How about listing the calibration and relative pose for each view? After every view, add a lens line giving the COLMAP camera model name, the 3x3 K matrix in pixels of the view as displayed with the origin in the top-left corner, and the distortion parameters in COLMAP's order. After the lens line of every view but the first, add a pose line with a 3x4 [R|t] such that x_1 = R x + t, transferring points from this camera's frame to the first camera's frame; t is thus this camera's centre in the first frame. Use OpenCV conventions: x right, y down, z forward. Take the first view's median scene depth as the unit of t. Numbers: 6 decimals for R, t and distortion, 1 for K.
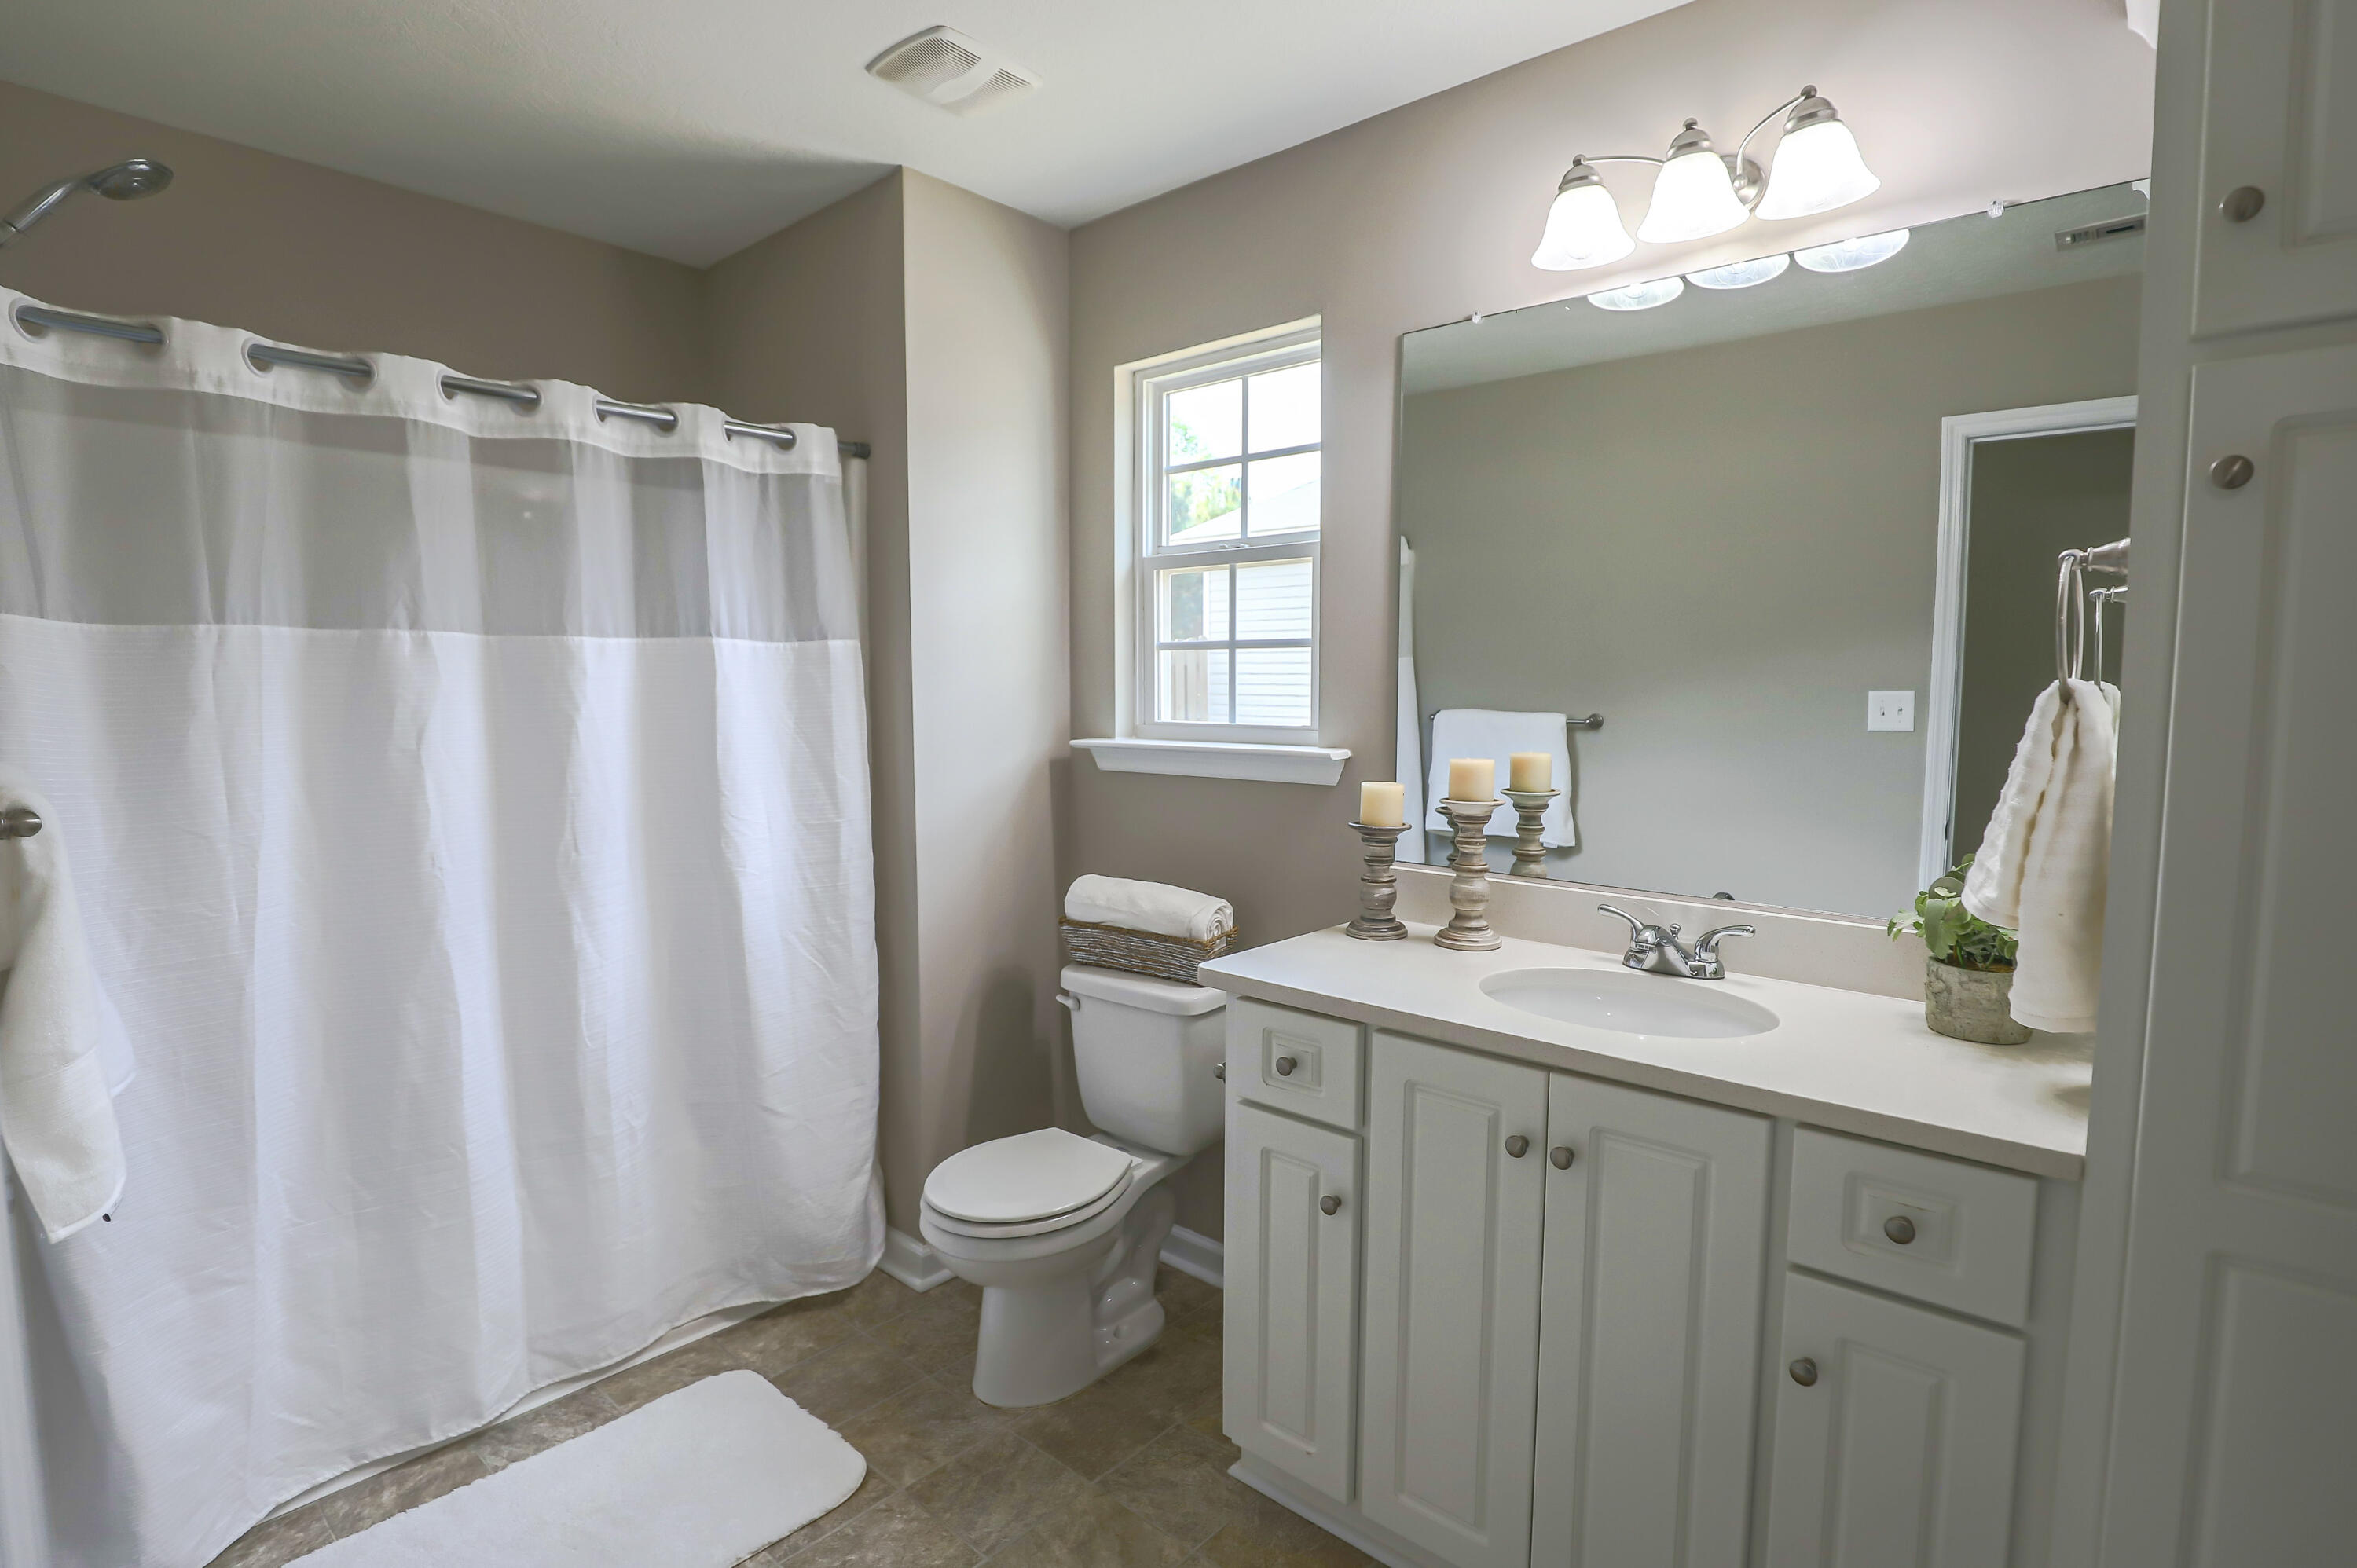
lens RADIAL K [[1161.3, 0, 1182.8], [0, 1161.3, 782.7], [0, 0, 1]] dist [-0.032780, 0.004449]
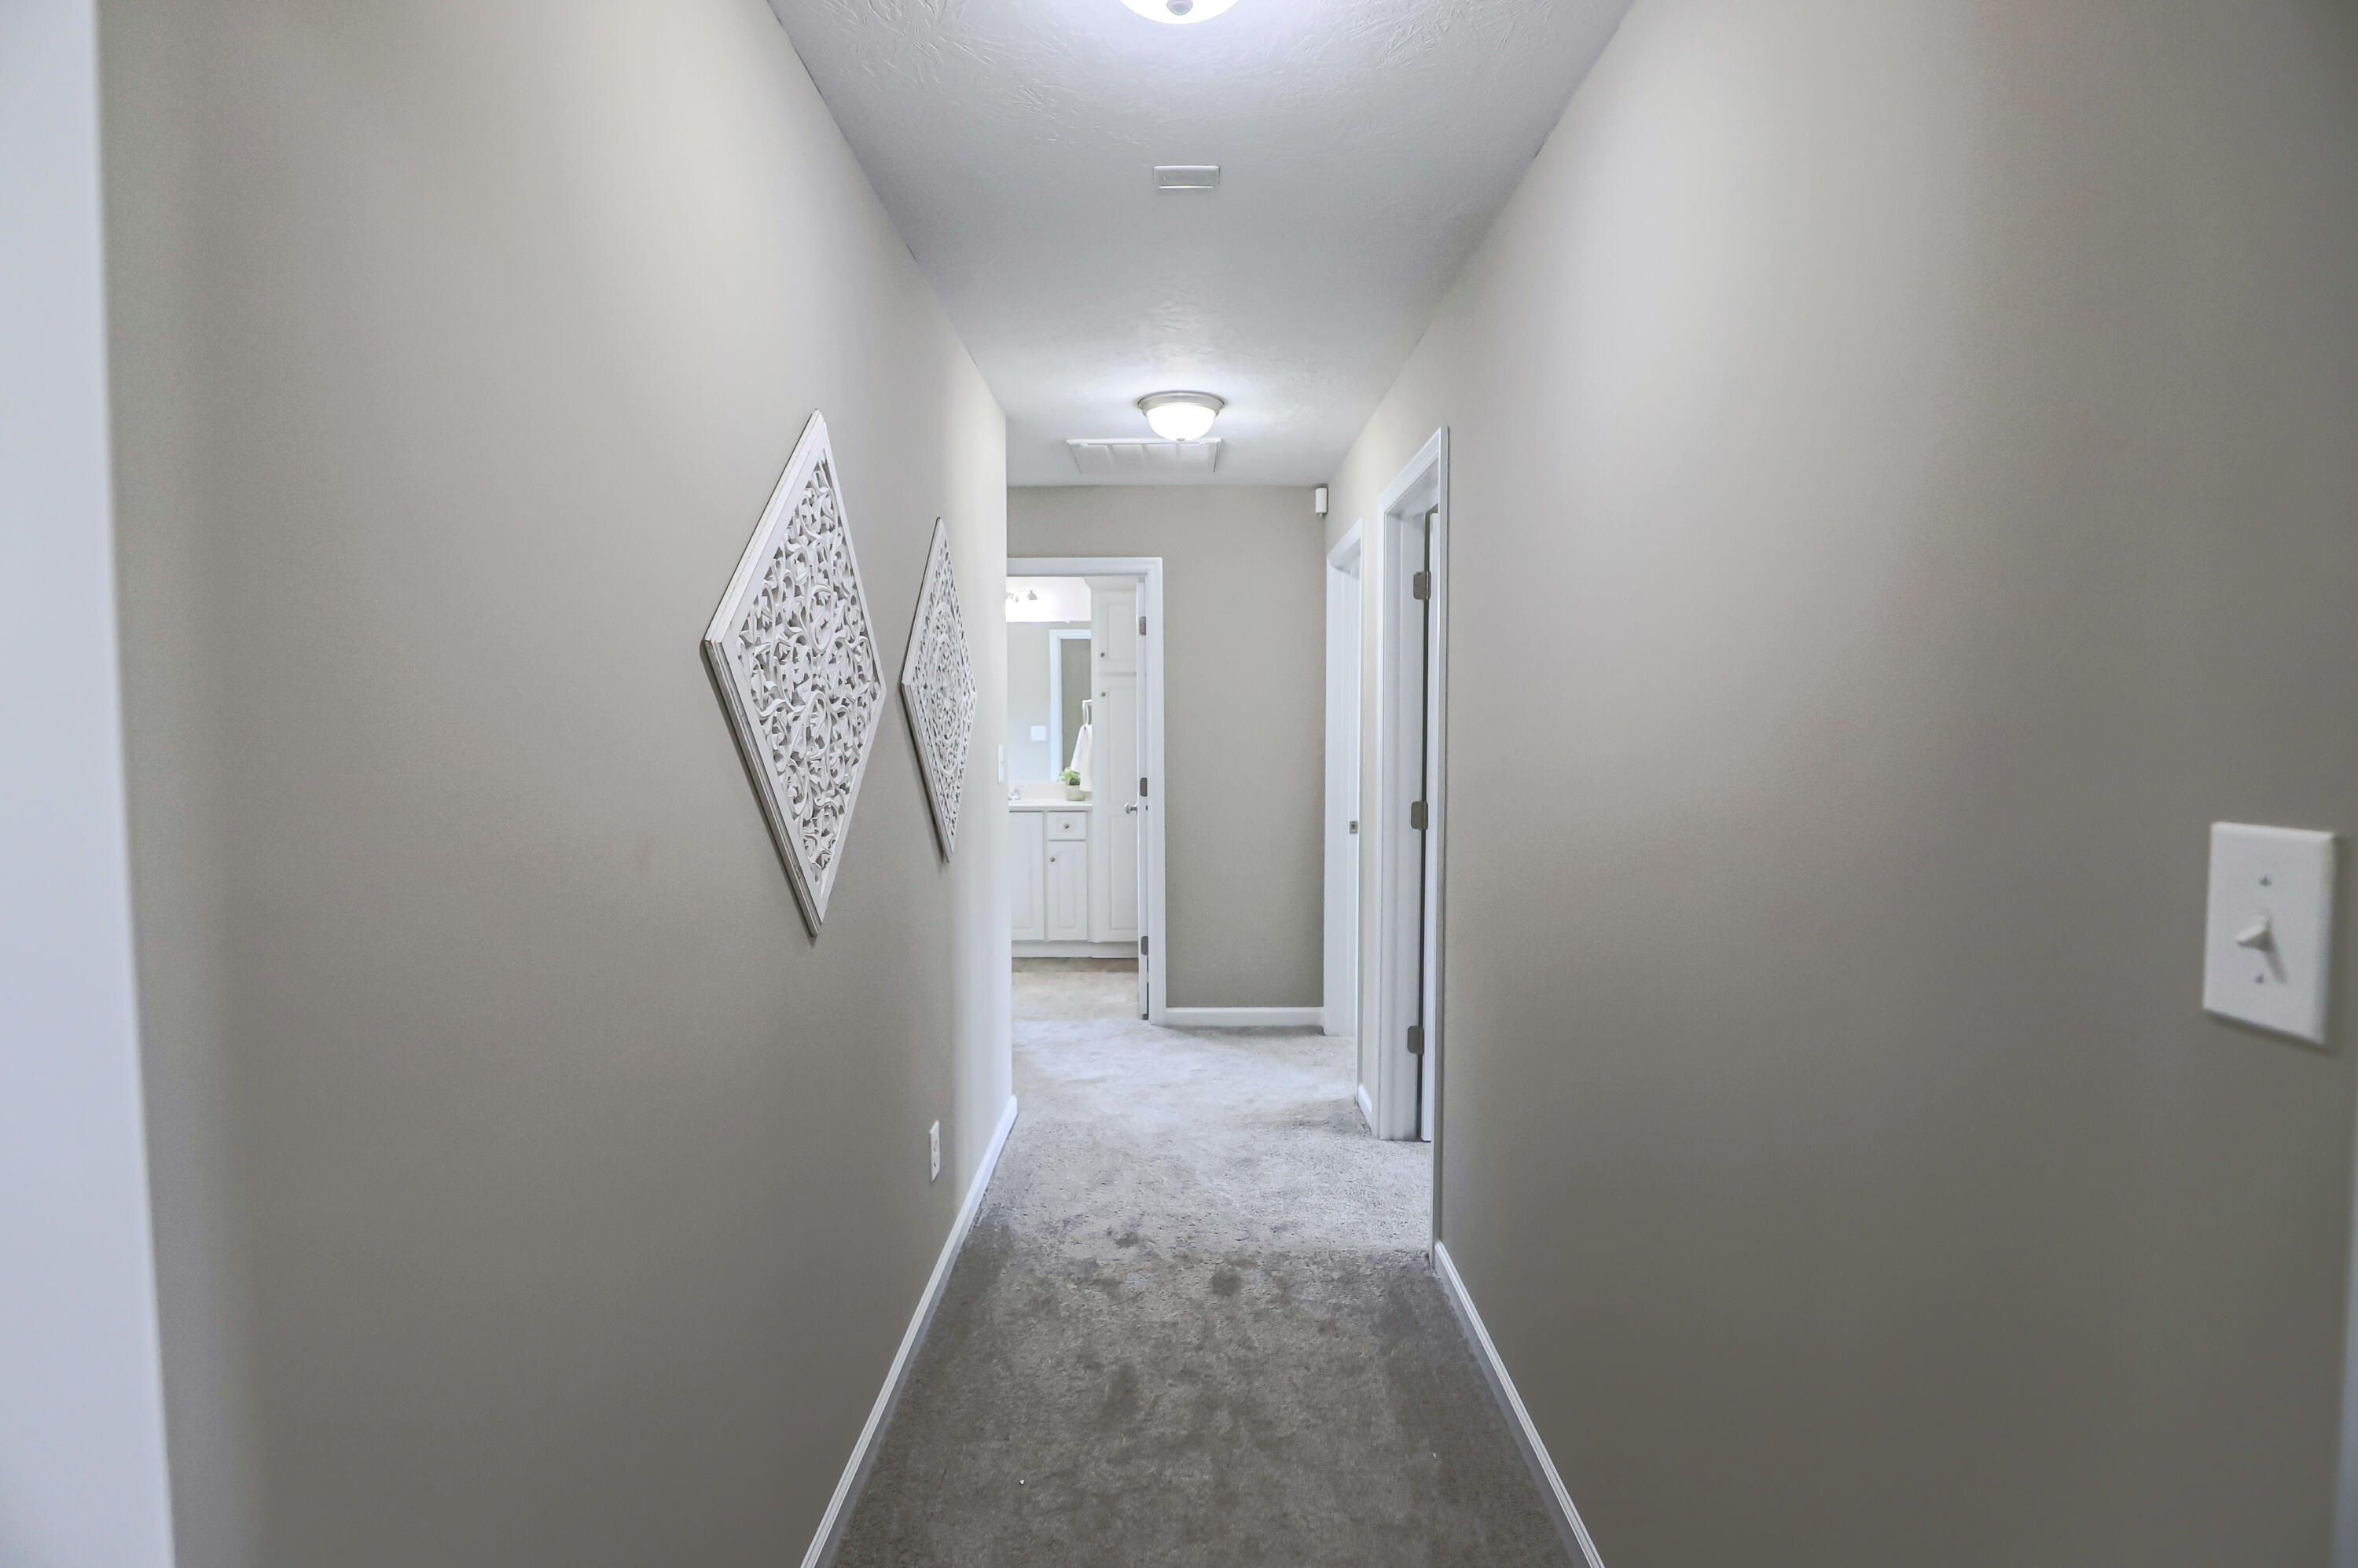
lens RADIAL K [[1161.9, 0, 1183.3], [0, 1161.9, 782.7], [0, 0, 1]] dist [-0.032780, 0.004449]
pose [[0.747413, -0.038474, 0.663245, -1.107733], [0.059734, 0.998170, -0.009413, 0.116819], [-0.661669, 0.046654, 0.748343, -1.487888]]
